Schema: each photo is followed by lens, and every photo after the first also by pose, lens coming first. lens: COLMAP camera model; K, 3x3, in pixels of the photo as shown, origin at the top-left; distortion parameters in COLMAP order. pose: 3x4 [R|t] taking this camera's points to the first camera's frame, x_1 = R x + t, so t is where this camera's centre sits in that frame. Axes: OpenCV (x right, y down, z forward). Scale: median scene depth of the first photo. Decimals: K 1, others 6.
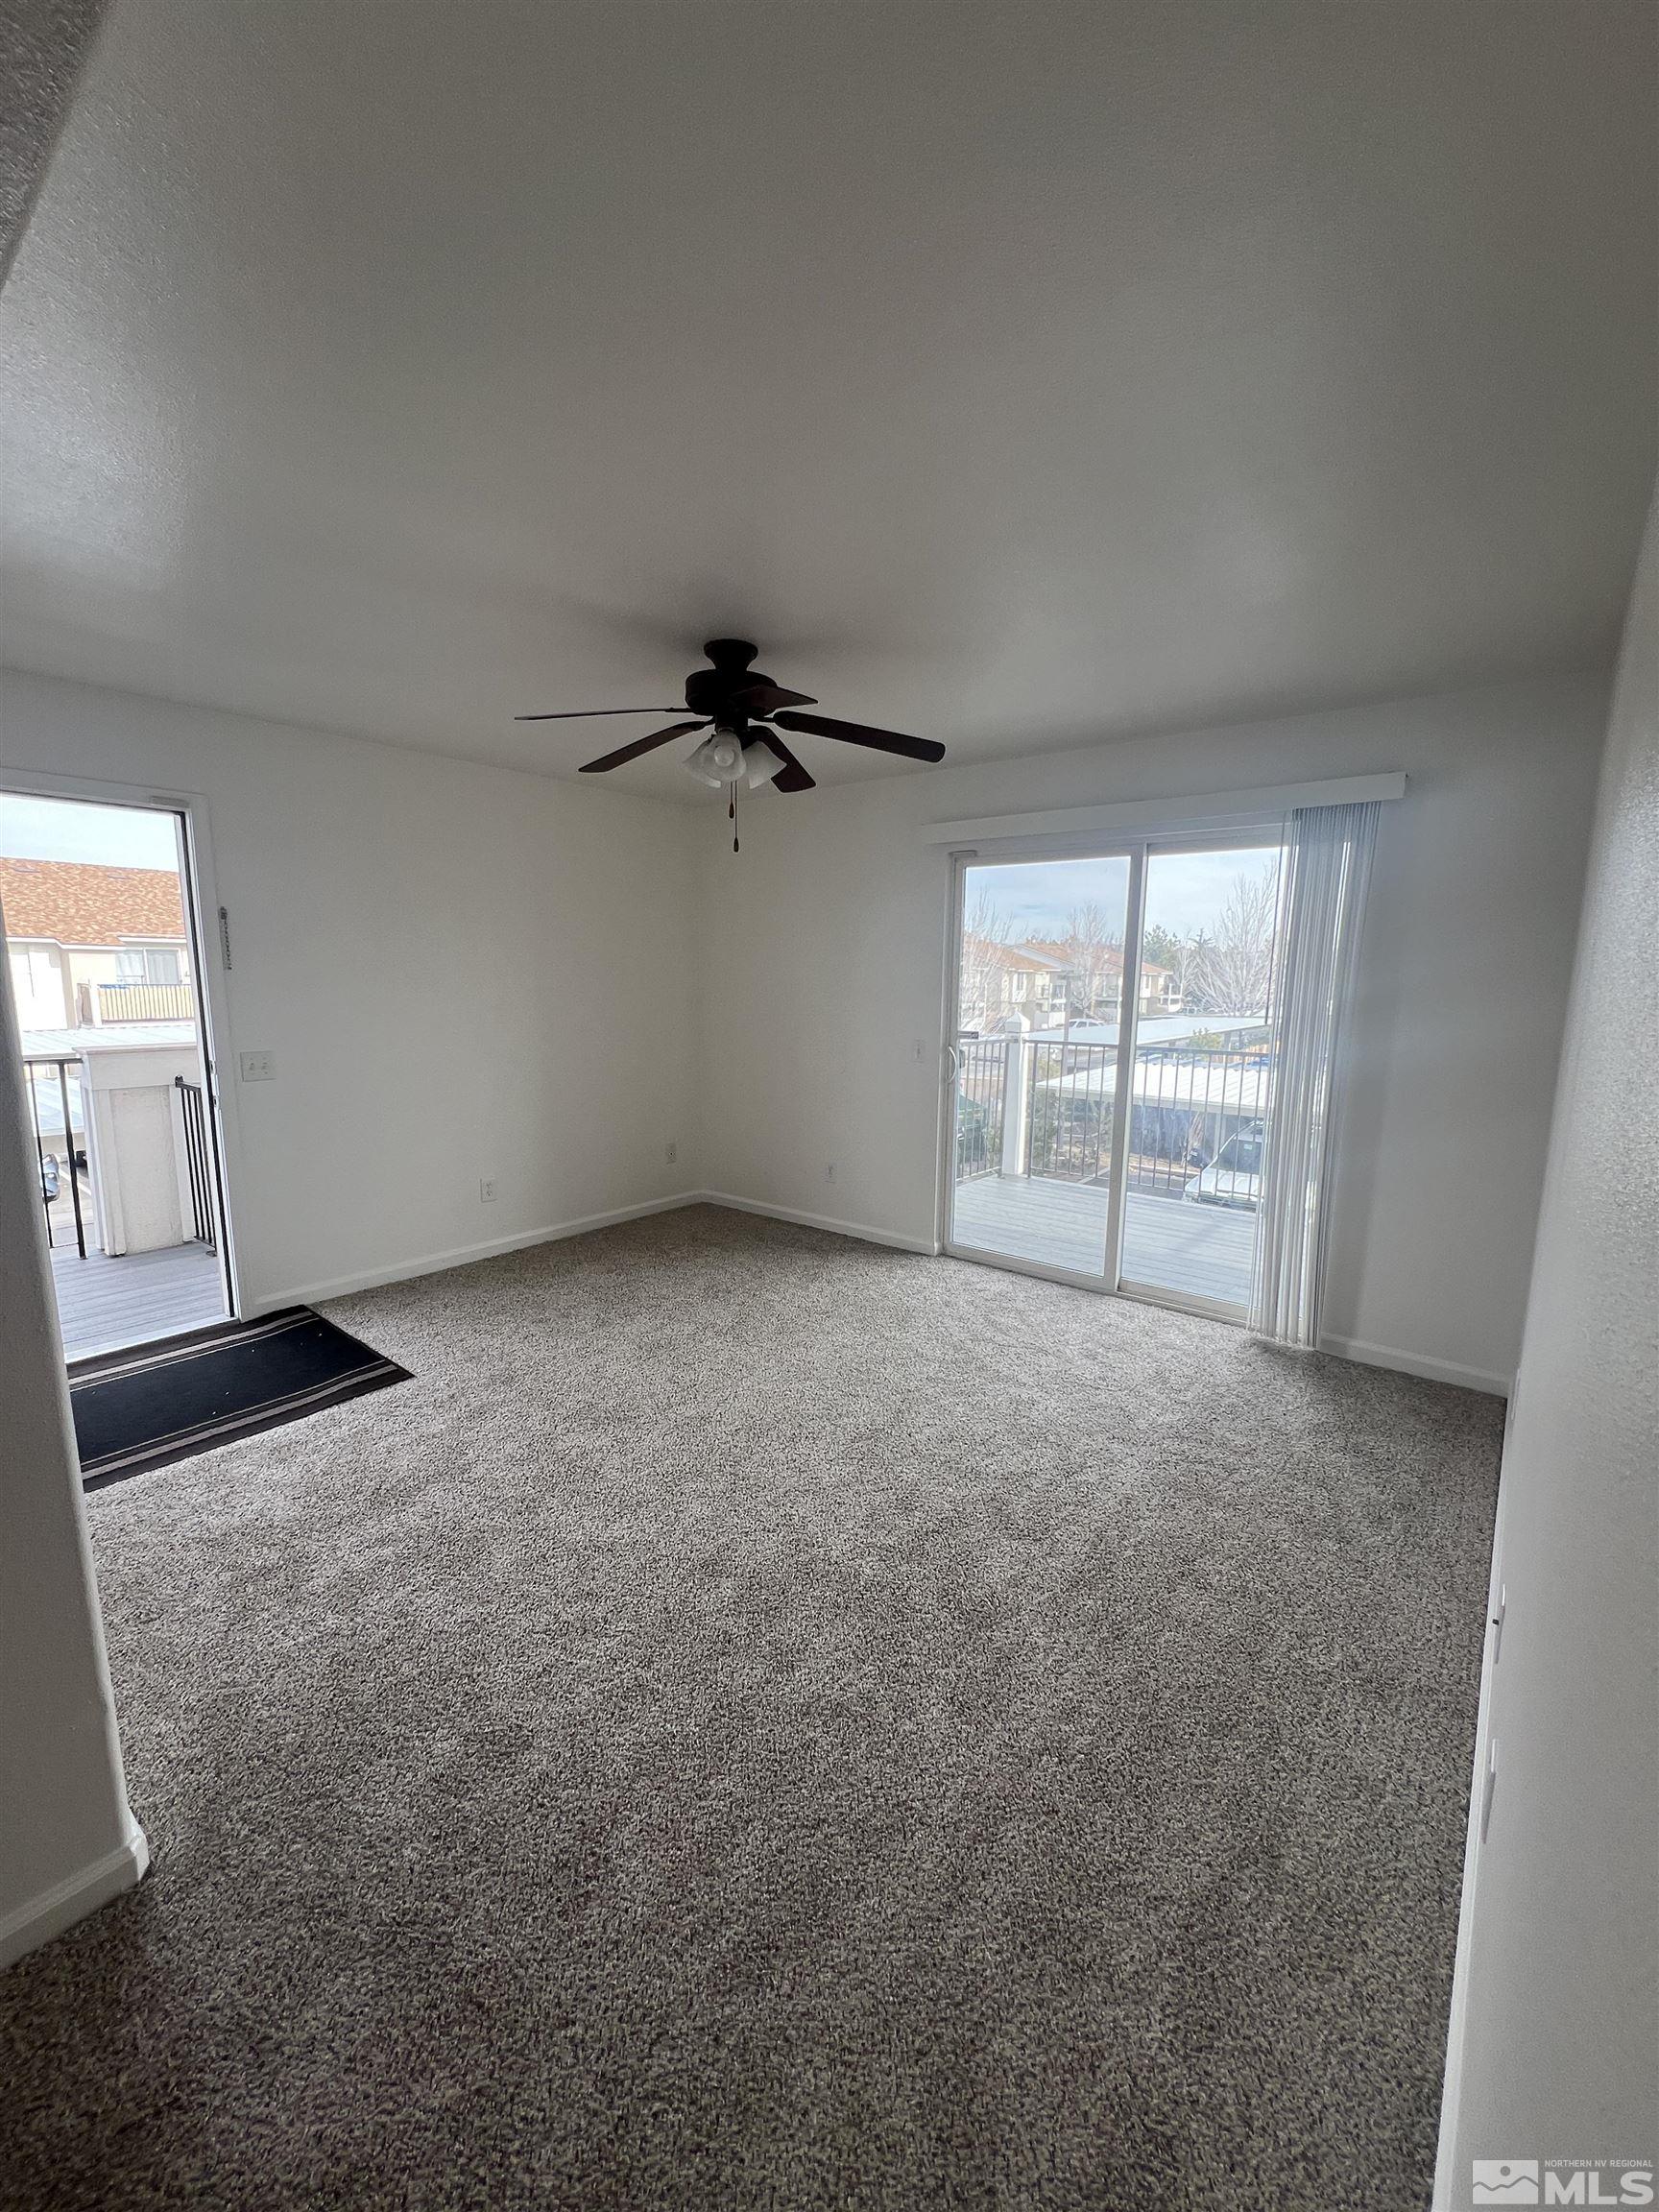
lens RADIAL K [[881.6, 0, 825.0], [0, 881.6, 1116.3], [0, 0, 1]] dist [0.000066, -0.000032]
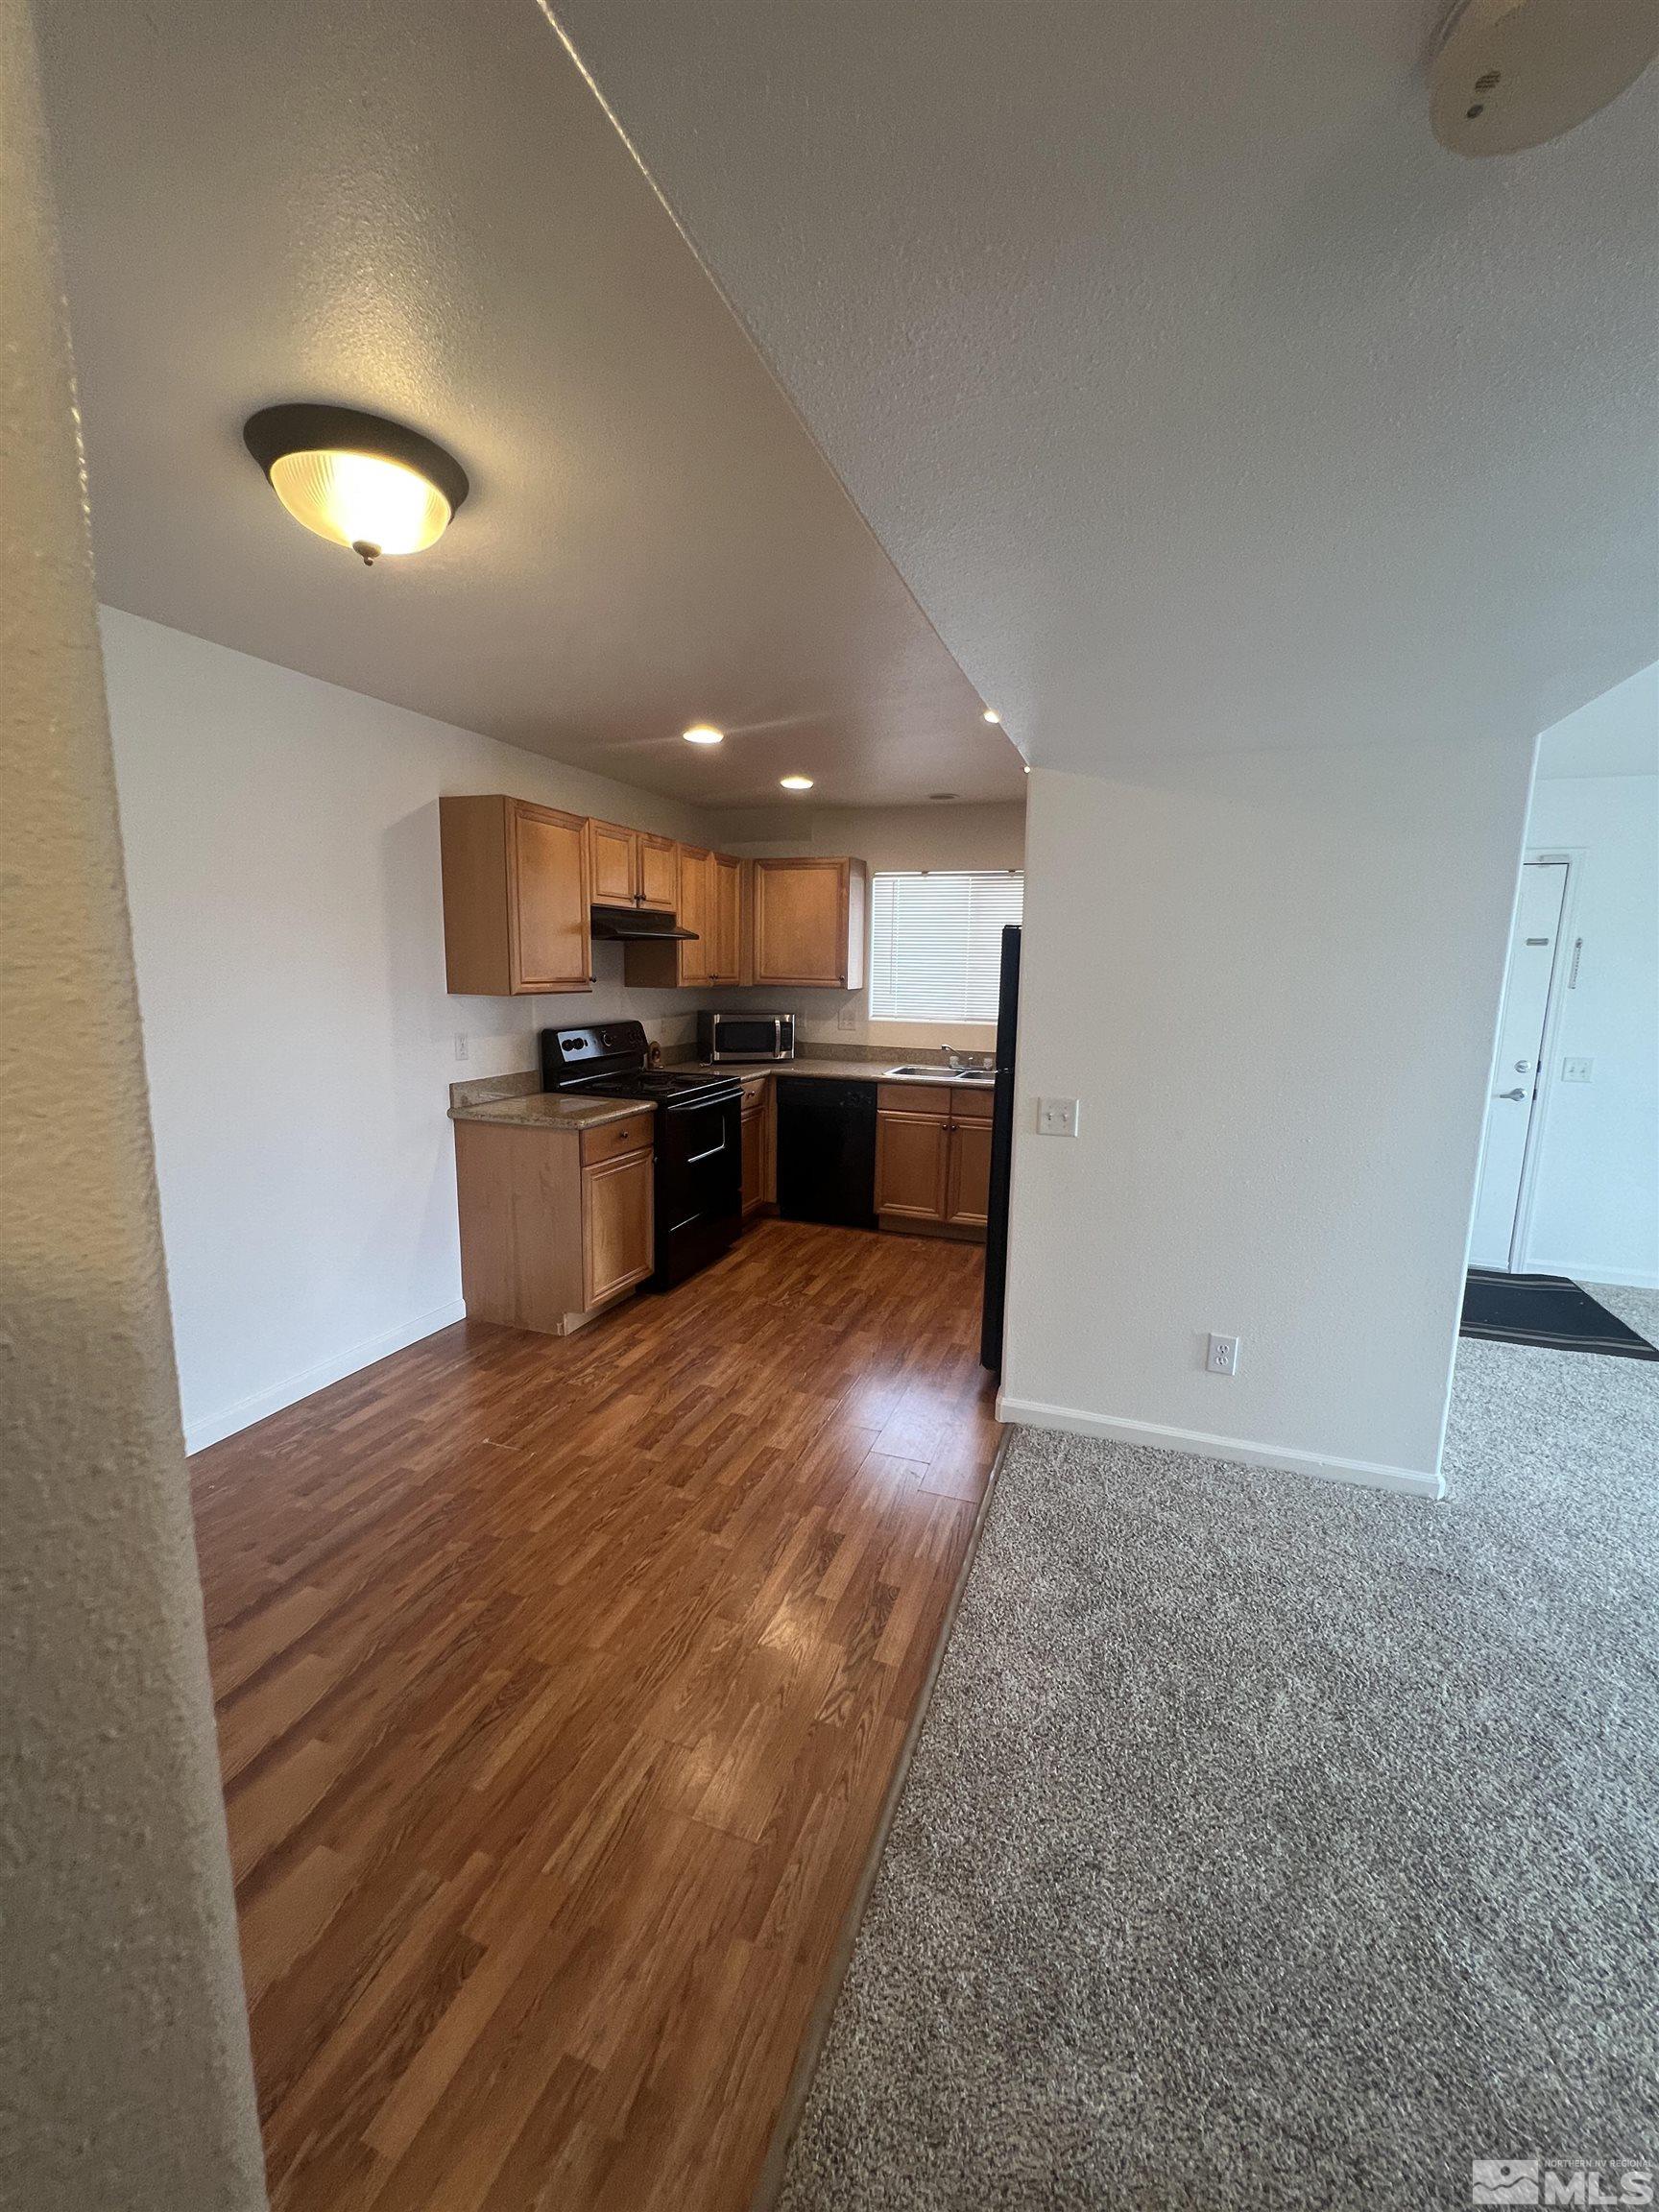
lens RADIAL K [[885.5, 0, 829.5], [0, 885.5, 1106.0], [0, 0, 1]] dist [-0.001135, -0.000321]
pose [[0.325740, 0.150009, -0.933483, 0.149551], [-0.168556, 0.980730, 0.098783, 0.043137], [0.930313, 0.125167, 0.344747, -0.344227]]
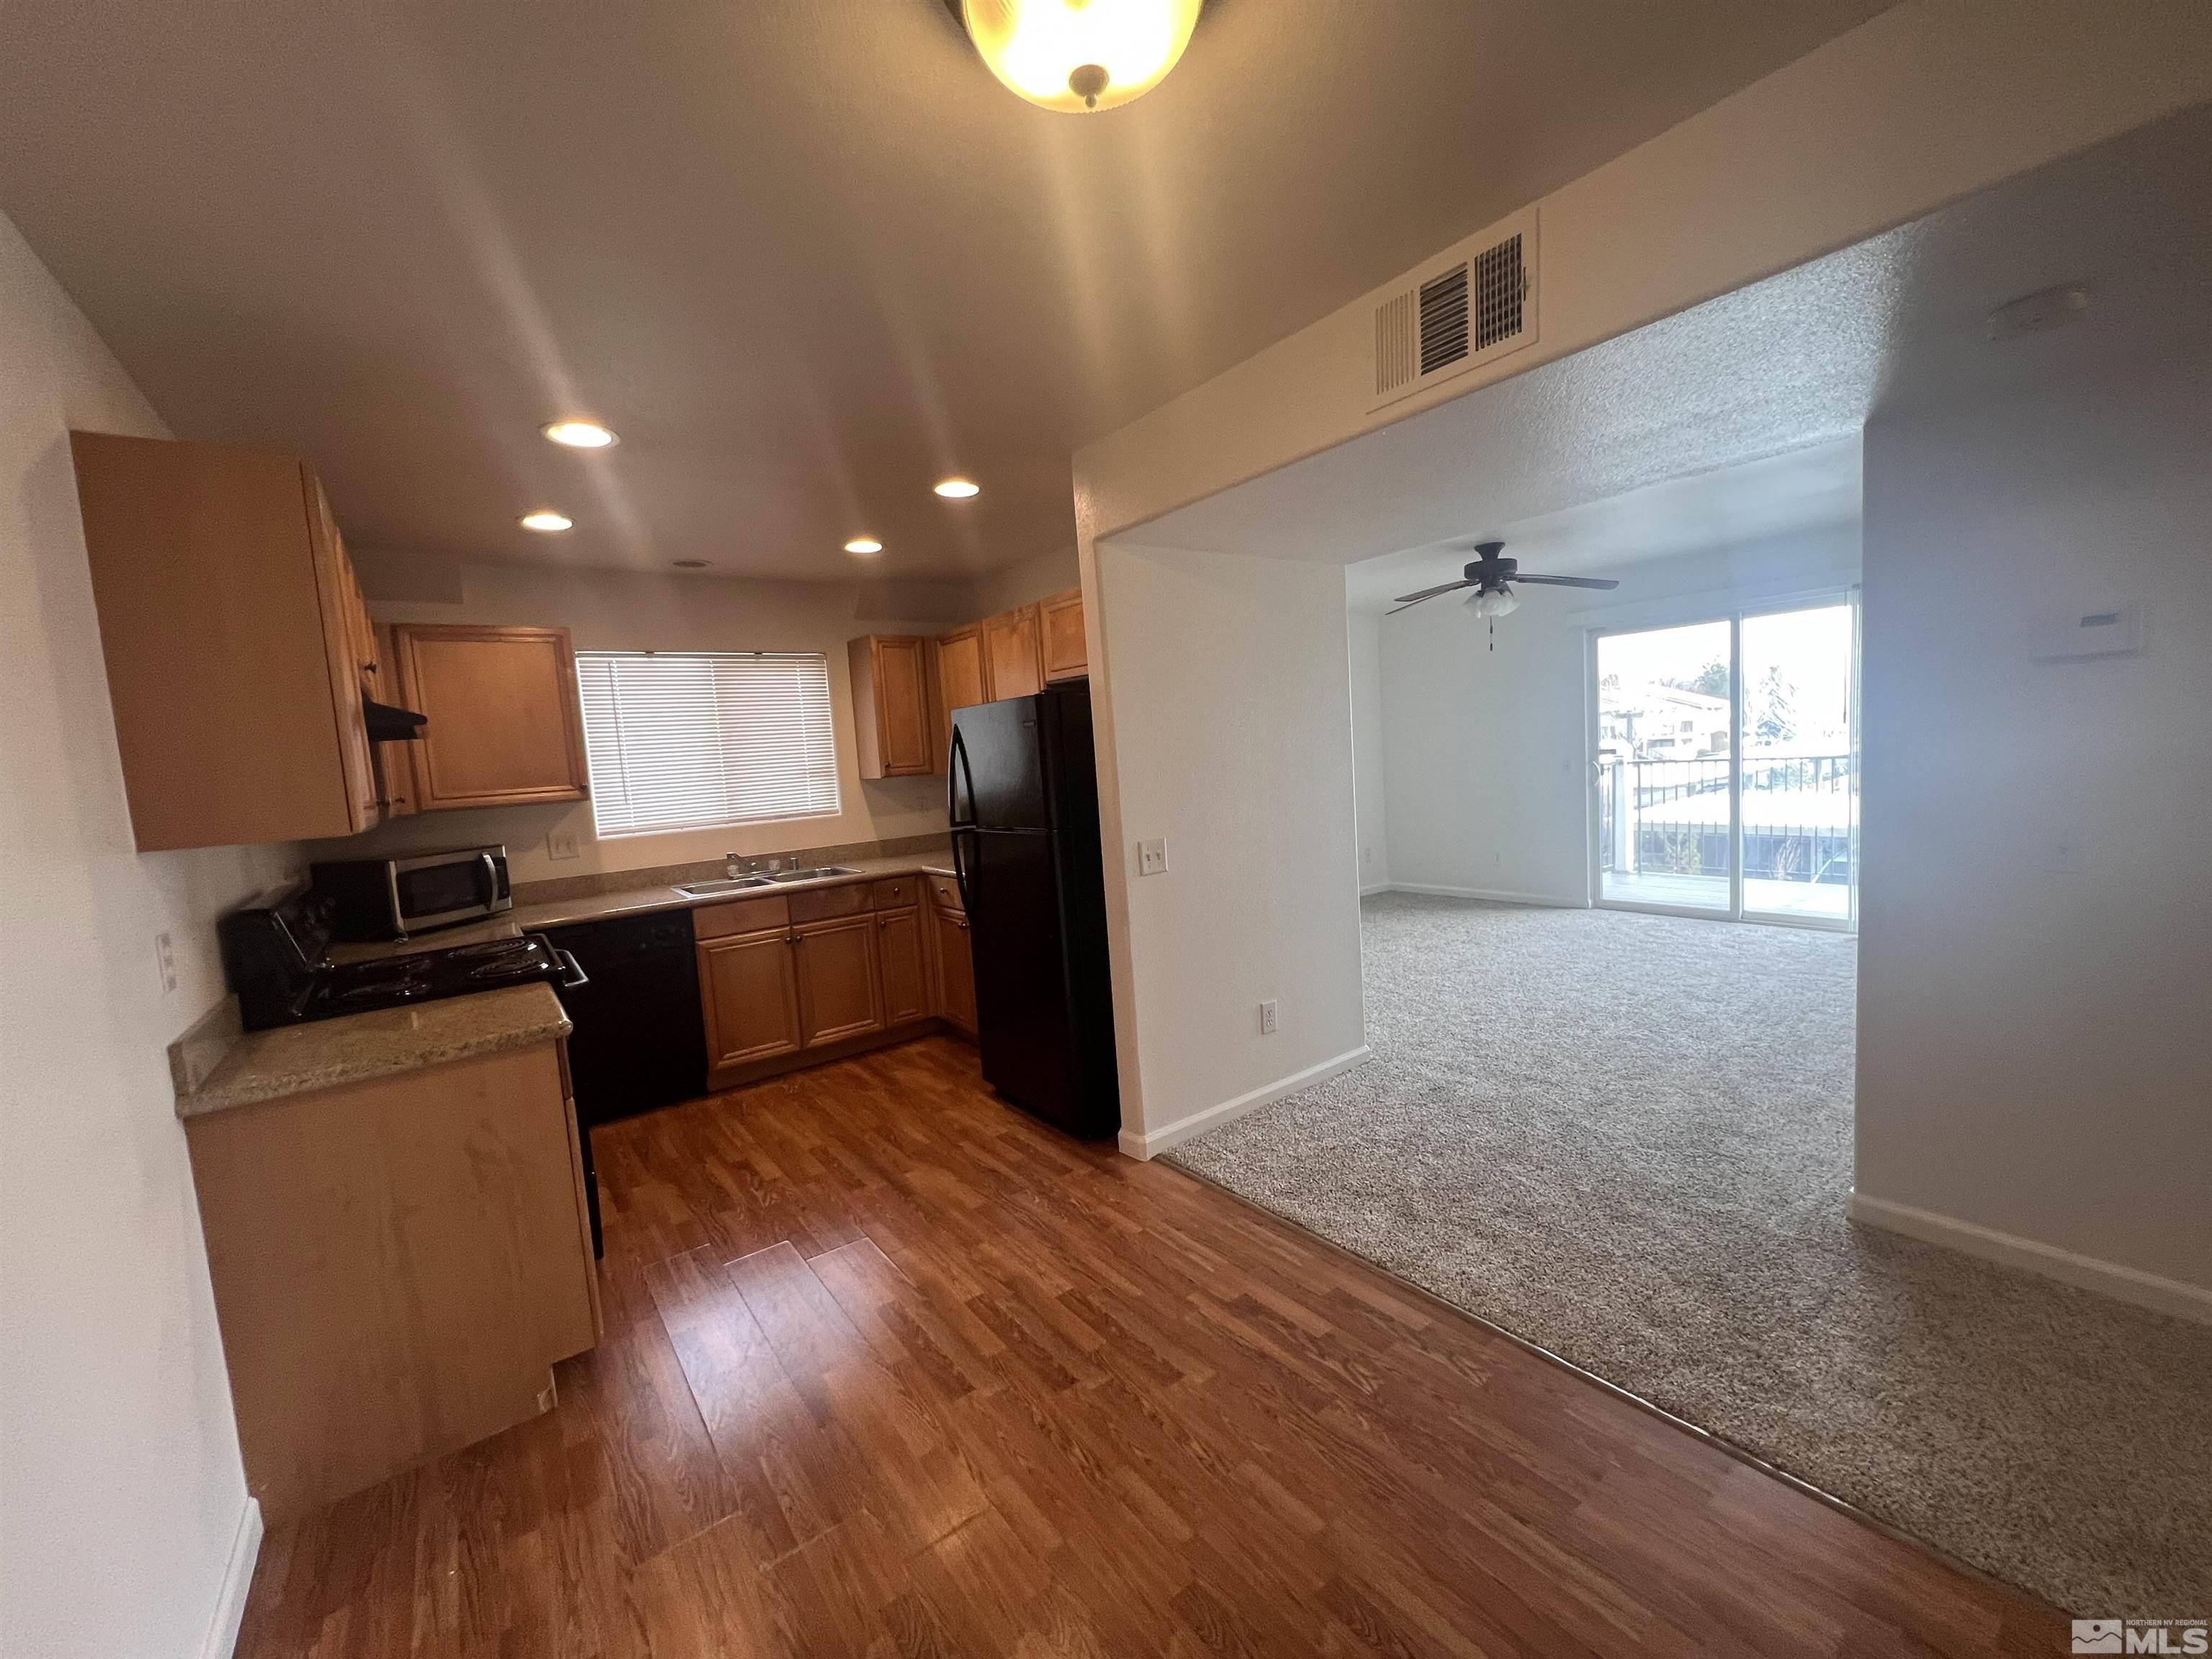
lens RADIAL K [[885.5, 0, 1106.0], [0, 885.5, 829.5], [0, 0, 1]] dist [-0.001135, -0.000321]
pose [[0.966552, -0.052316, -0.251077, -0.327266], [0.036187, 0.996999, -0.068434, 0.124886], [0.253904, 0.057059, 0.965545, -0.723314]]
